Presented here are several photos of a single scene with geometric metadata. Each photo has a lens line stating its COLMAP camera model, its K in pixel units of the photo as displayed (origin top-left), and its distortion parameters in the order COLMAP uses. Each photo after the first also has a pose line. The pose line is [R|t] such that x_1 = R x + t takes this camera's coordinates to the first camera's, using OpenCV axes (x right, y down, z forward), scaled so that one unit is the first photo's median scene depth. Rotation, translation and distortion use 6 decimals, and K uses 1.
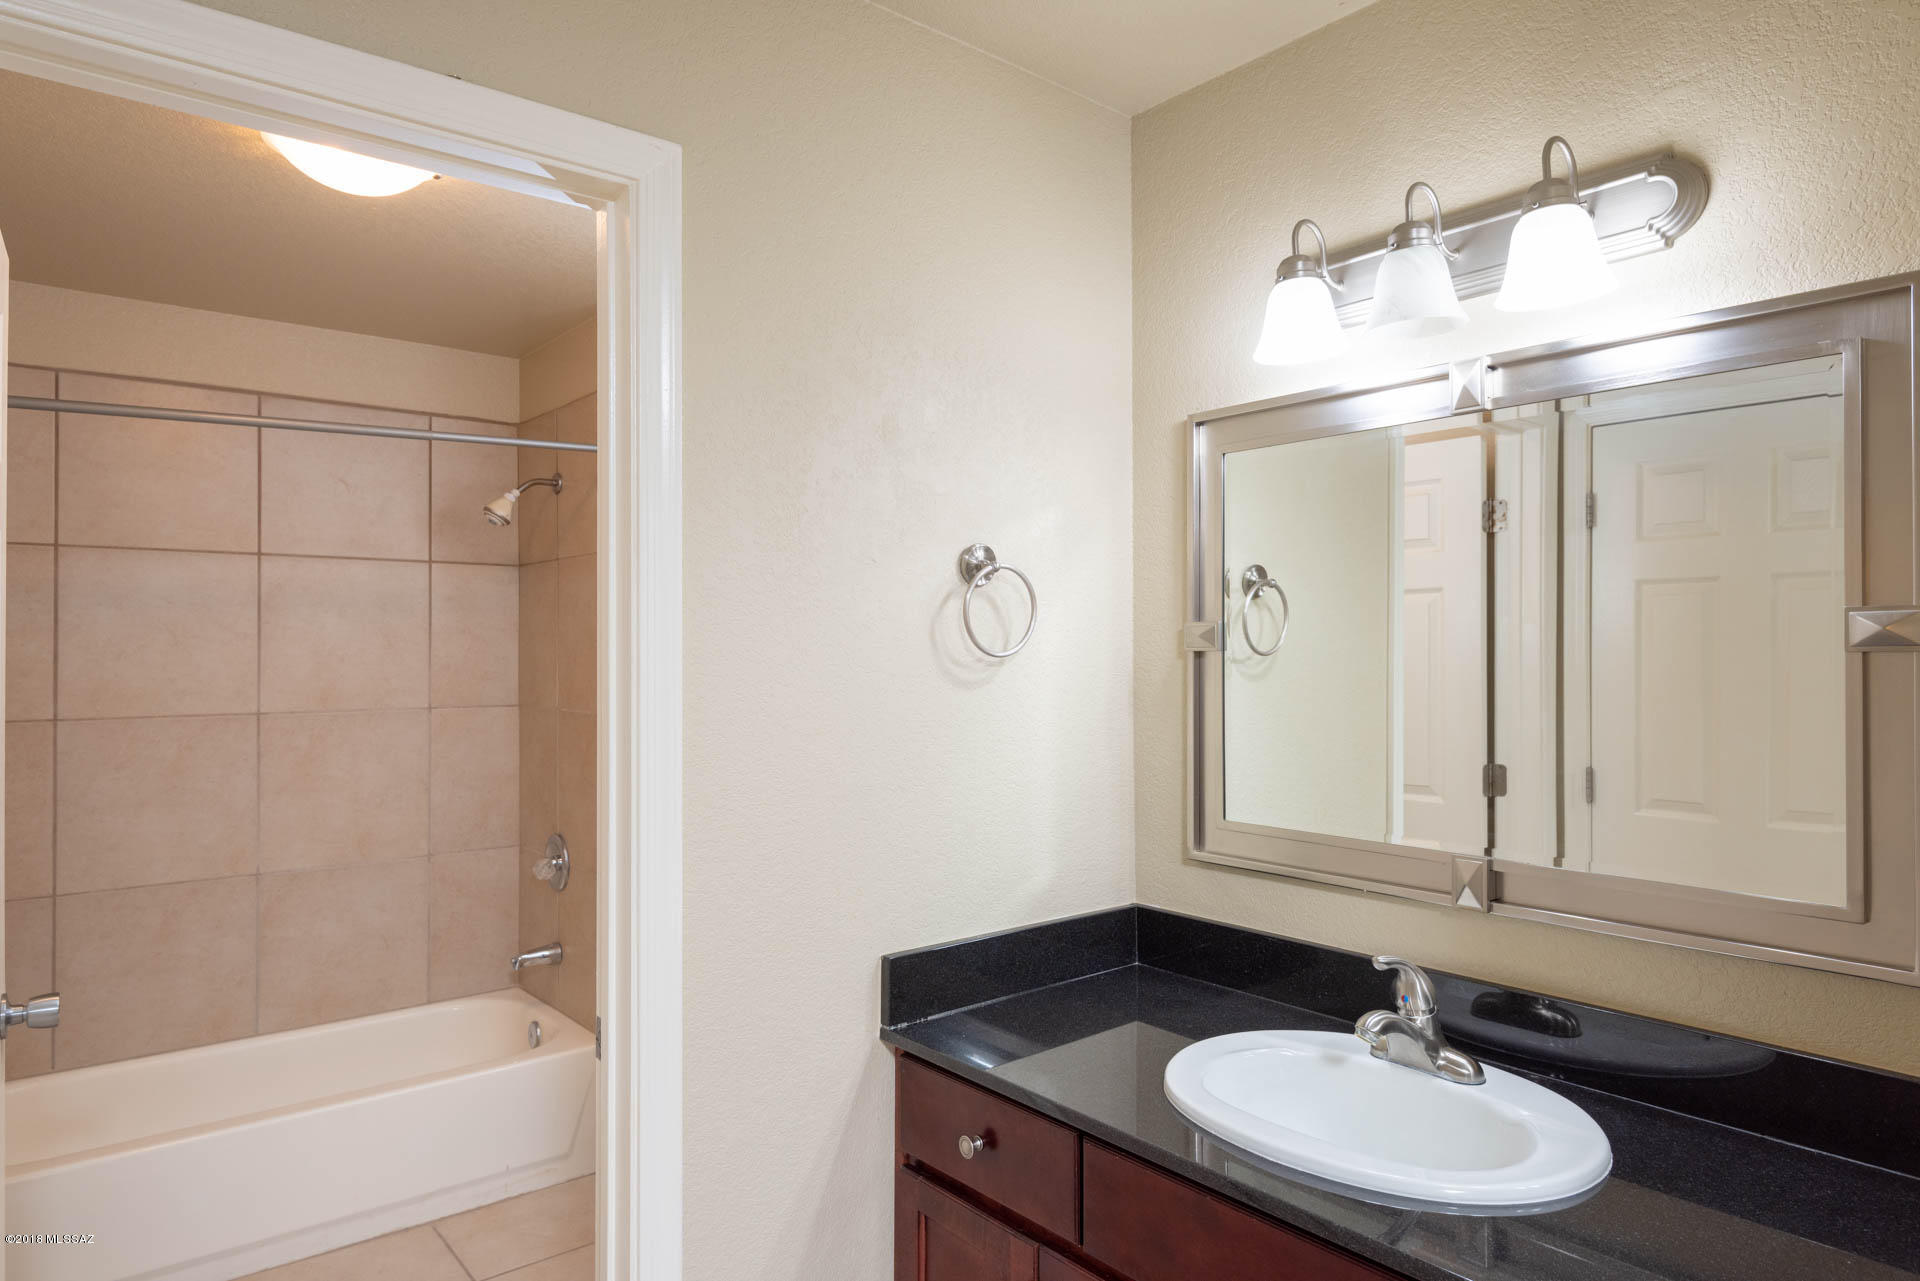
lens RADIAL K [[1193.8, 0, 949.9], [0, 1193.8, 635.2], [0, 0, 1]] dist [0.023862, -0.003476]
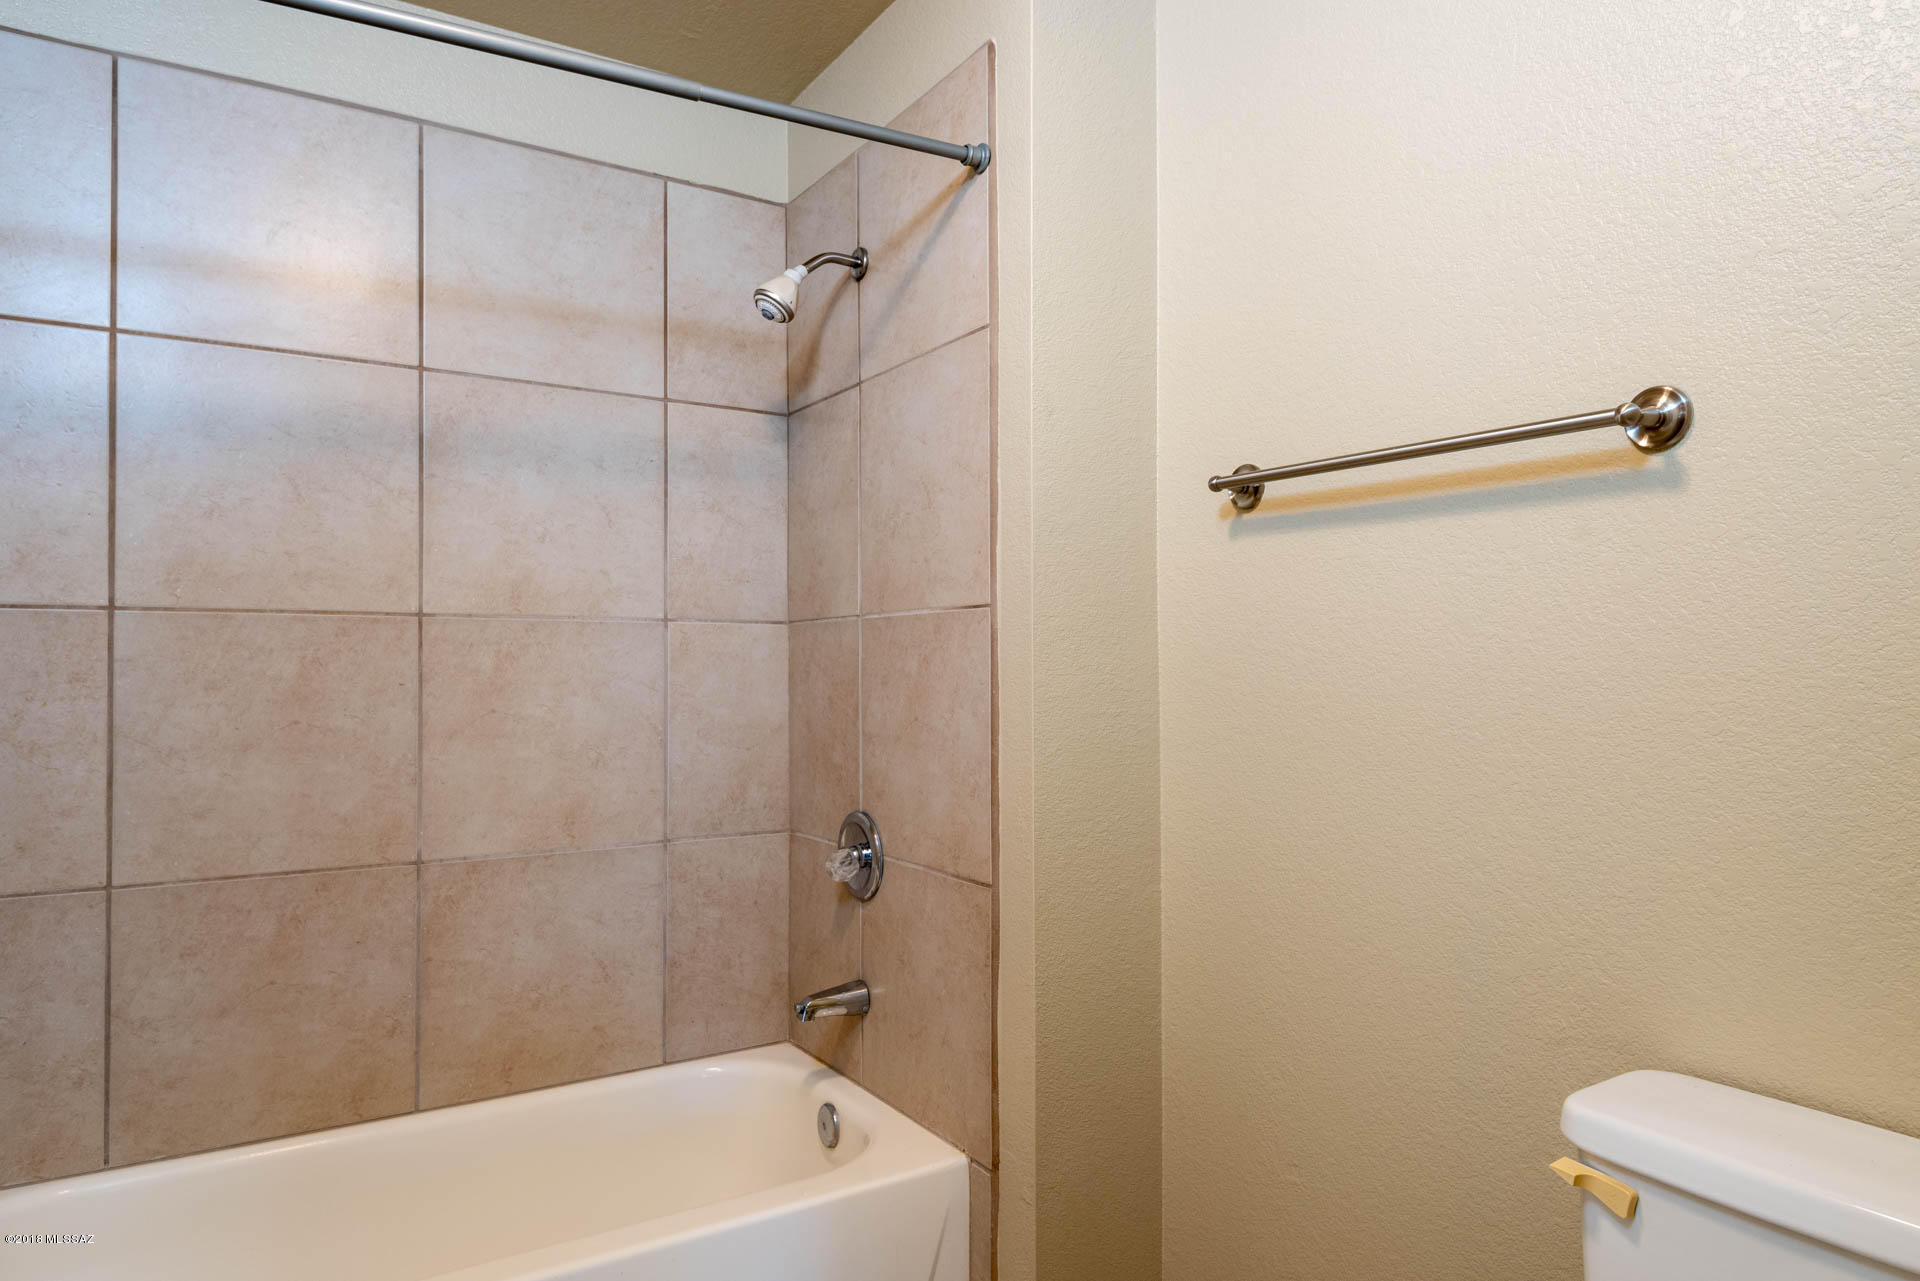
lens RADIAL K [[1193.8, 0, 969.0], [0, 1193.8, 648.0], [0, 0, 1]] dist [0.023862, -0.003476]
pose [[0.992963, 0.002096, -0.118409, -0.197706], [-0.001828, 0.999996, 0.002376, 0.078447], [0.118413, -0.002142, 0.992962, 0.379662]]
